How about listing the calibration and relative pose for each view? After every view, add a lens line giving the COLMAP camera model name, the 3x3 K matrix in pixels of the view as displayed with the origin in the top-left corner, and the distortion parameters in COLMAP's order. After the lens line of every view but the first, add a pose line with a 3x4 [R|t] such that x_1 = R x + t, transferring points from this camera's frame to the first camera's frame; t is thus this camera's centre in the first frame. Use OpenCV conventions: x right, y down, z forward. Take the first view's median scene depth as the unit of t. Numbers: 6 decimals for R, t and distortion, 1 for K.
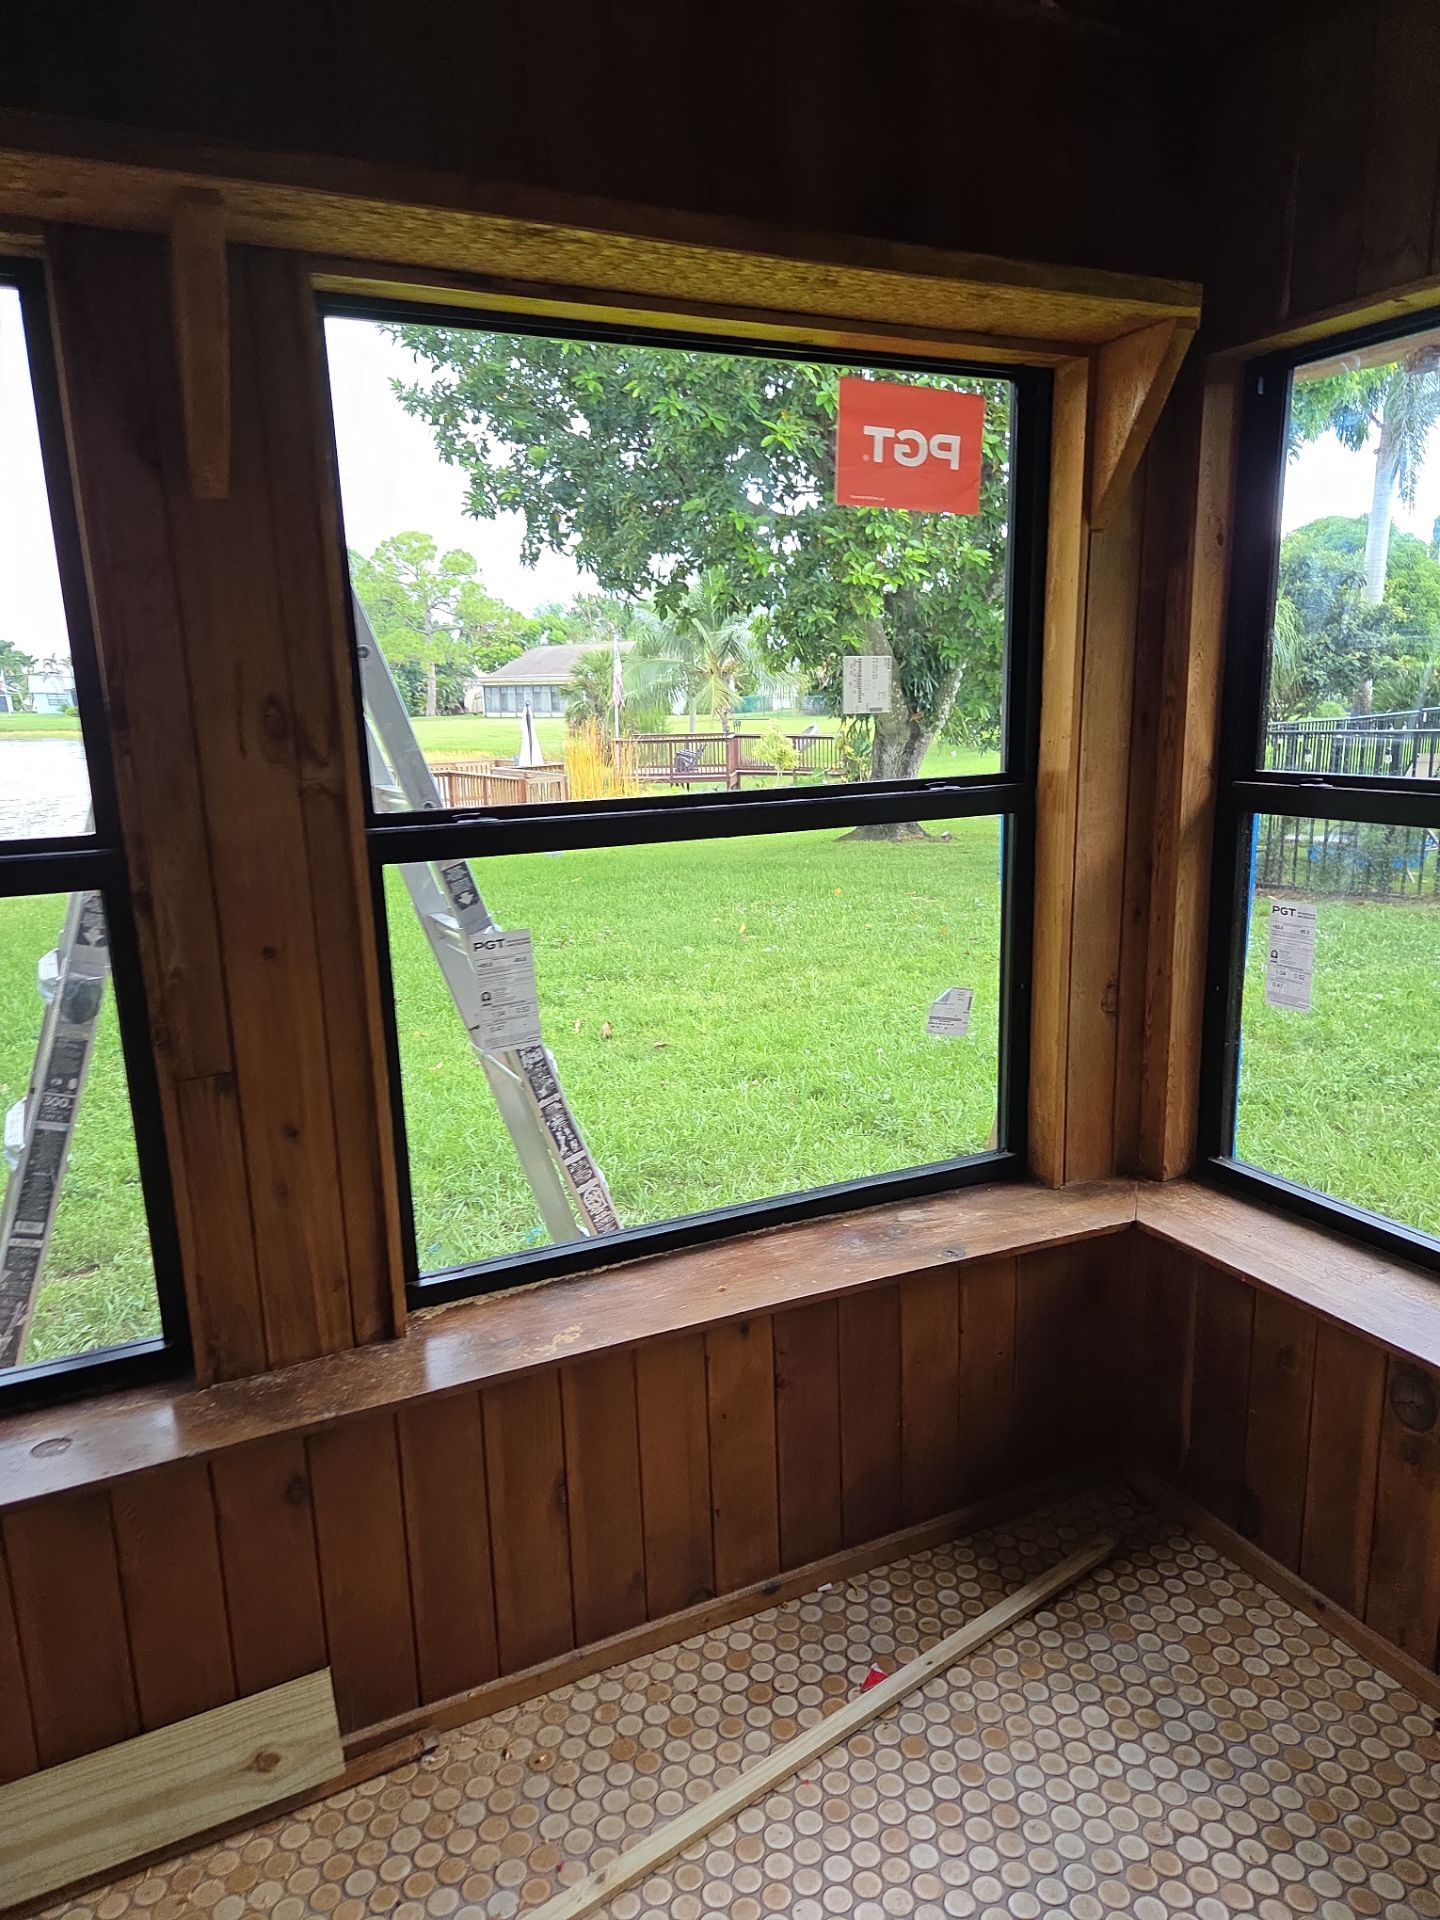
lens RADIAL K [[1264.3, 0, 745.4], [0, 1264.3, 983.8], [0, 0, 1]] dist [0.065107, -0.055339]
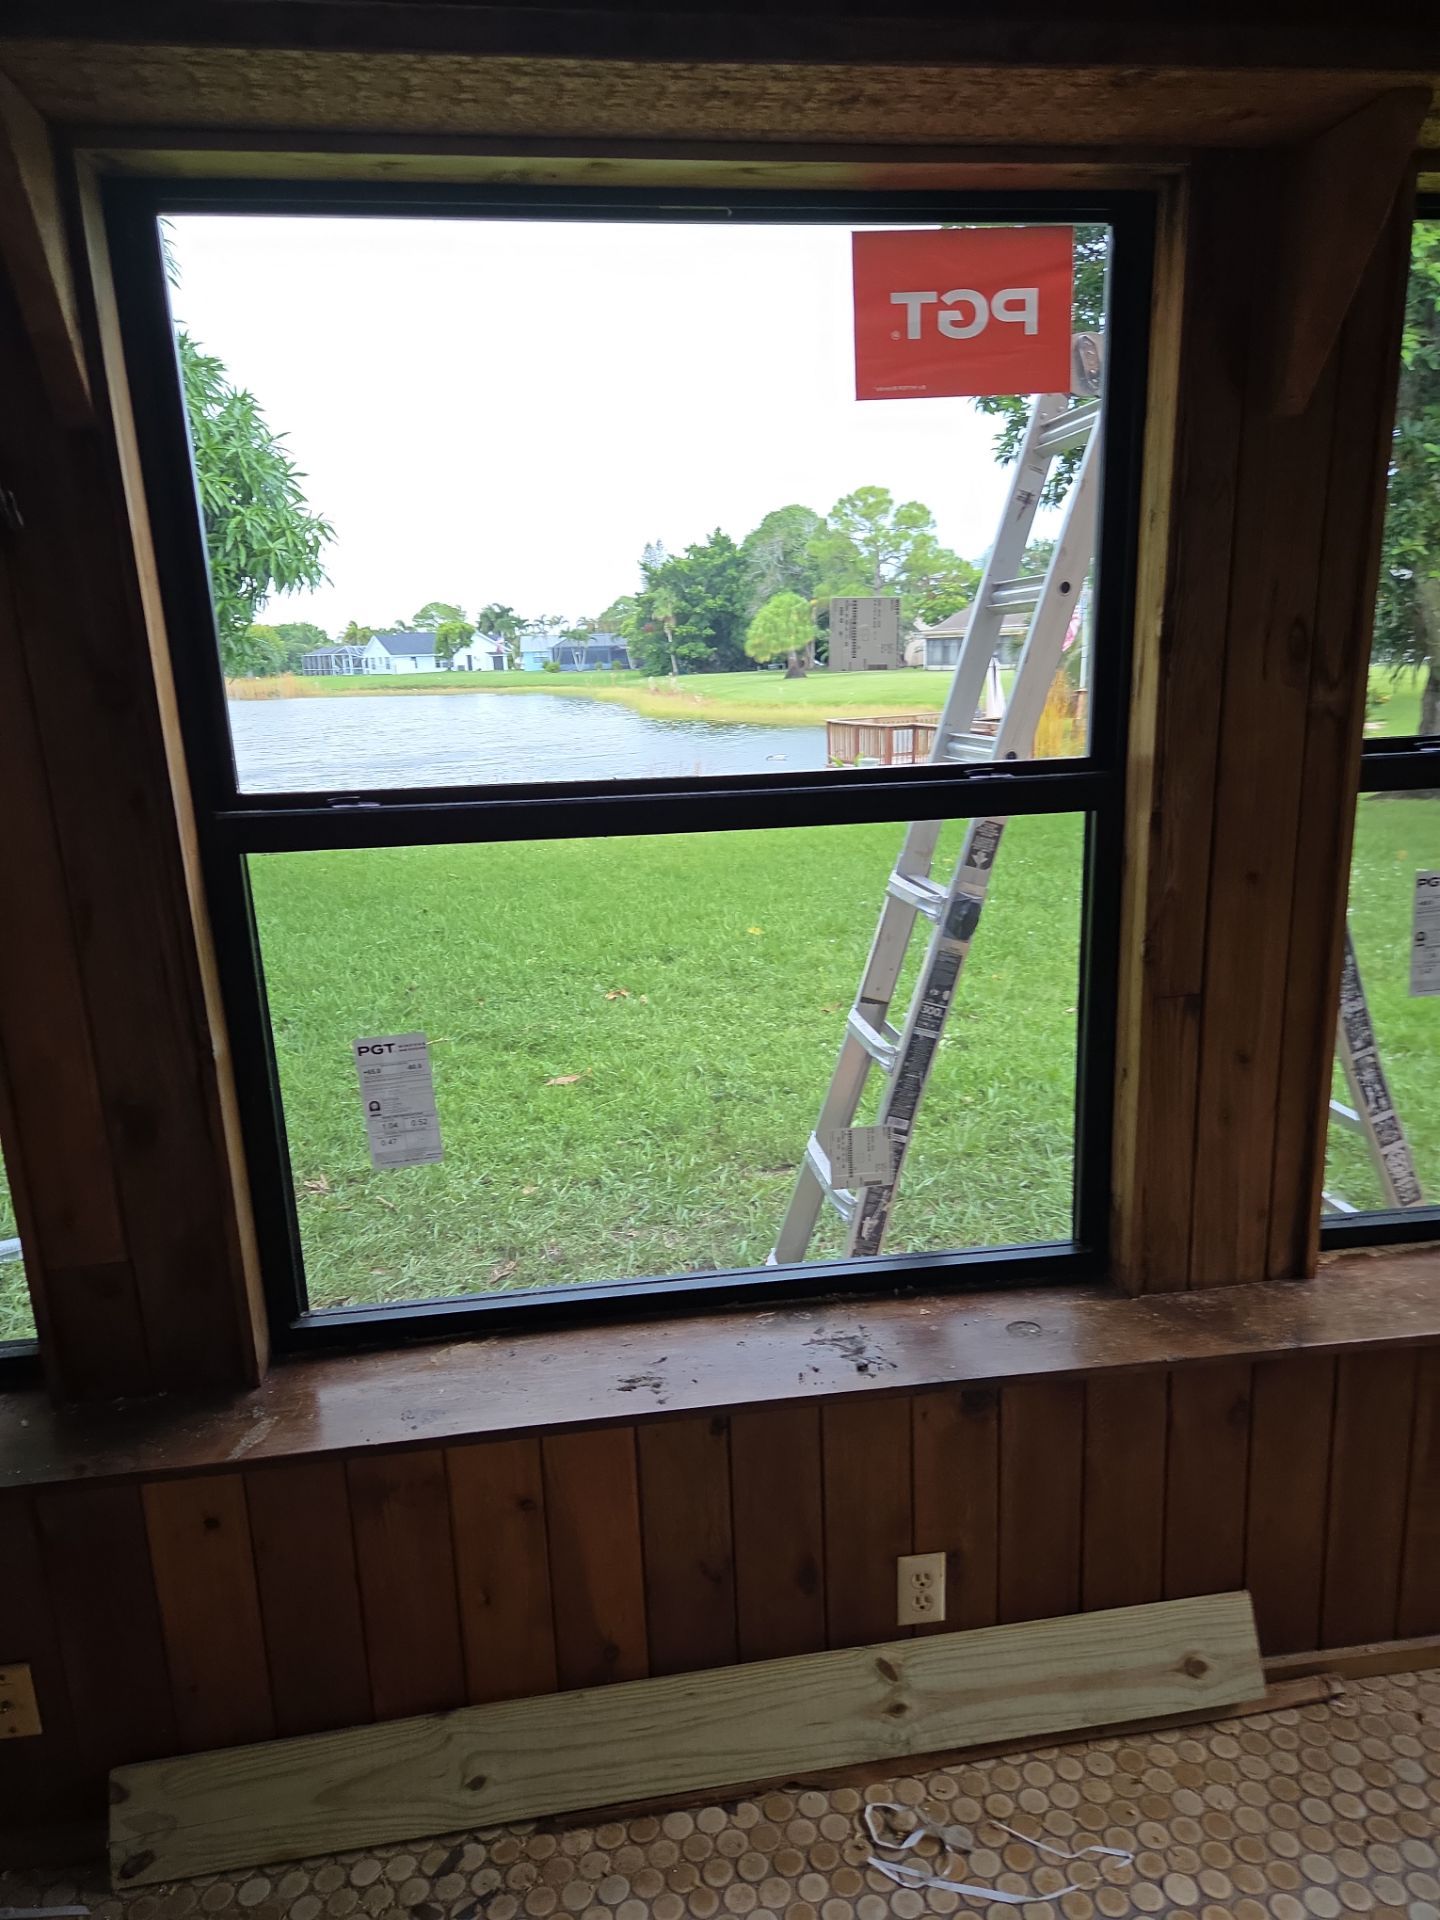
lens RADIAL K [[1264.7, 0, 753.1], [0, 1264.7, 972.1], [0, 0, 1]] dist [0.071746, -0.055100]
pose [[0.947717, 0.070020, -0.311336, -0.347327], [-0.061834, 0.997433, 0.036100, 0.029760], [0.313065, -0.014962, 0.949614, -0.063353]]
